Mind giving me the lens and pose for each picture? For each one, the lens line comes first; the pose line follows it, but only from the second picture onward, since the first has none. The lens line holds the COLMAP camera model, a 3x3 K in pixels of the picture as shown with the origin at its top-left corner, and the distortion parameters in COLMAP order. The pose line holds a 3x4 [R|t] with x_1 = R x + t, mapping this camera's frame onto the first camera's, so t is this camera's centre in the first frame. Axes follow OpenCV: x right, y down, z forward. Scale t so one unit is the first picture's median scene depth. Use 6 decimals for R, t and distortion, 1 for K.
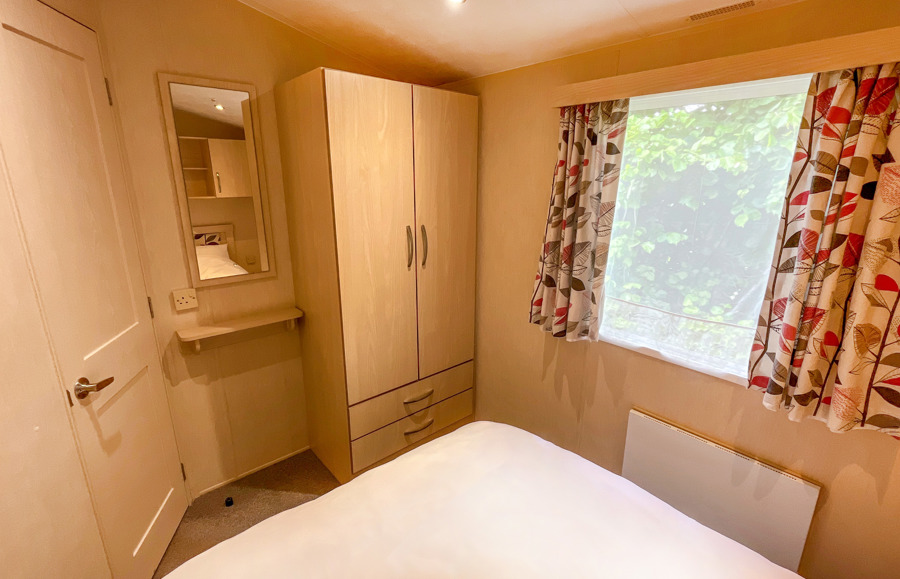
lens RADIAL K [[416.1, 0, 450.0], [0, 416.1, 289.5], [0, 0, 1]] dist [0.001310, 0.000401]
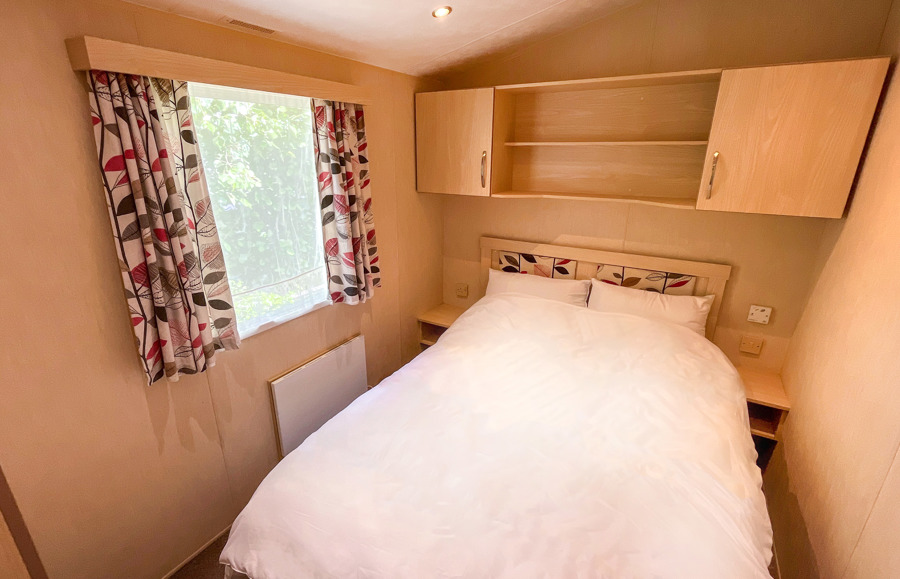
lens RADIAL K [[416.1, 0, 450.0], [0, 416.1, 289.5], [0, 0, 1]] dist [0.001310, 0.000401]
pose [[-0.313382, -0.309077, 0.897921, -0.777882], [0.245689, 0.886969, 0.391054, -0.304803], [-0.917294, 0.343159, -0.202023, 0.912024]]
